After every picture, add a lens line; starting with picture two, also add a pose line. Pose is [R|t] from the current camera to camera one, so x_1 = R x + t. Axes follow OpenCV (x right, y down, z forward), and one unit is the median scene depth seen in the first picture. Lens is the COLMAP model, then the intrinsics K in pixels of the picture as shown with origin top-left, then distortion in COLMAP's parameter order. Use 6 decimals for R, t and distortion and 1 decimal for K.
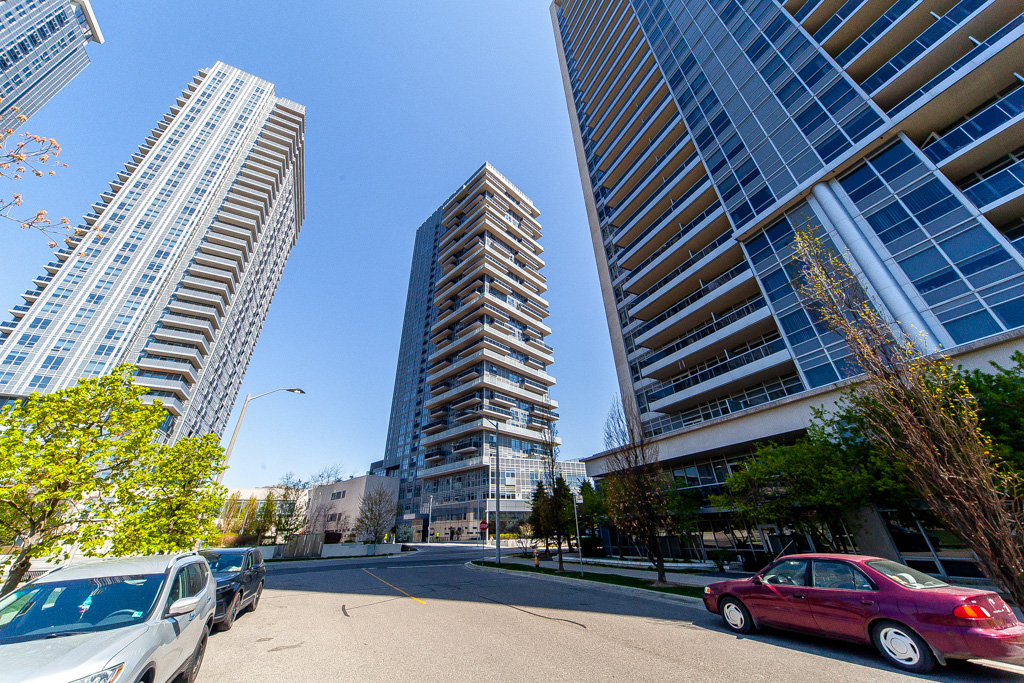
lens RADIAL K [[362.9, 0, 511.6], [0, 362.9, 338.2], [0, 0, 1]] dist [0.003664, 0.000187]
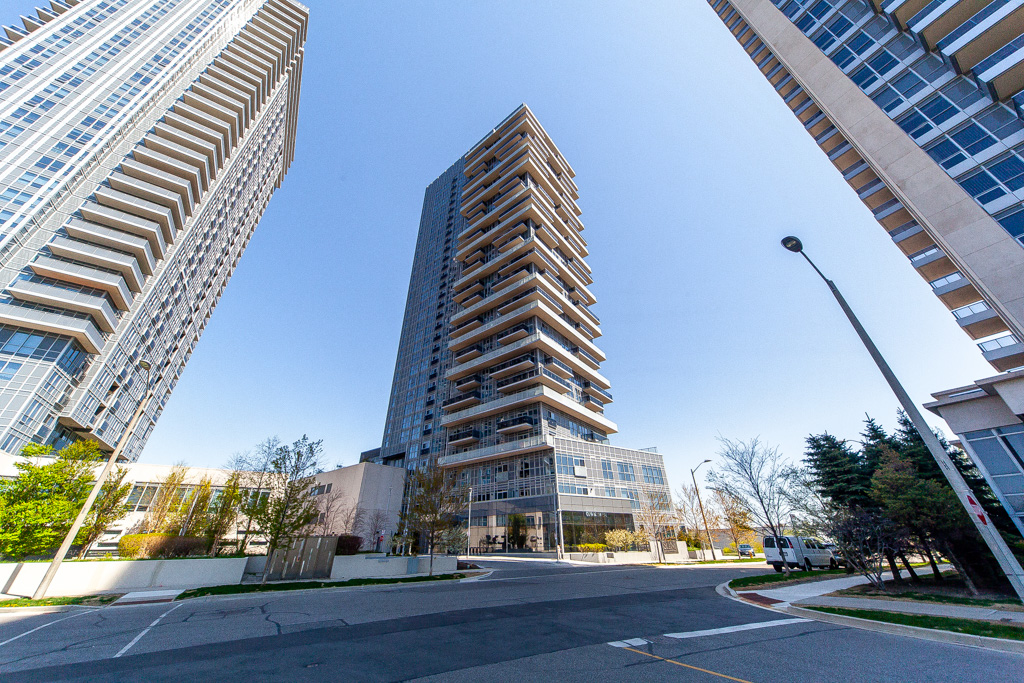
lens RADIAL K [[356.5, 0, 509.8], [0, 356.5, 340.2], [0, 0, 1]] dist [0.002863, -0.000564]
pose [[0.995053, 0.060542, 0.078773, -0.179406], [-0.058230, 0.997812, -0.031328, 0.134255], [-0.080497, 0.026586, 0.996400, 0.239663]]
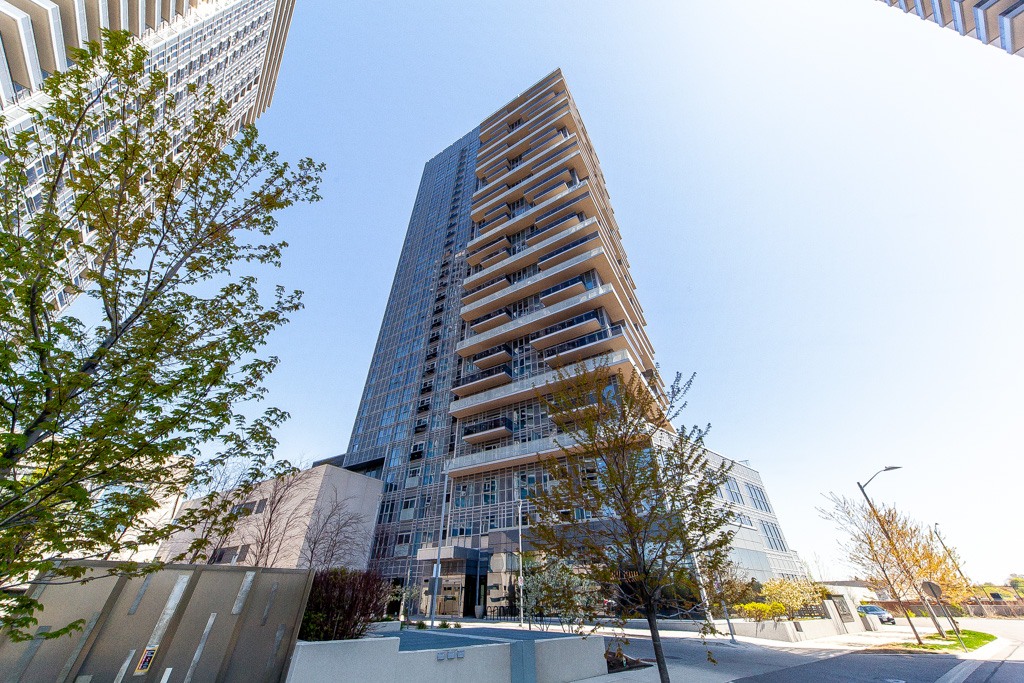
lens RADIAL K [[356.5, 0, 509.8], [0, 356.5, 340.2], [0, 0, 1]] dist [0.002863, -0.000564]
pose [[0.972995, 0.150787, 0.174770, -0.275858], [-0.125007, 0.980723, -0.150188, 0.261968], [-0.194047, 0.124284, 0.973087, 0.476952]]
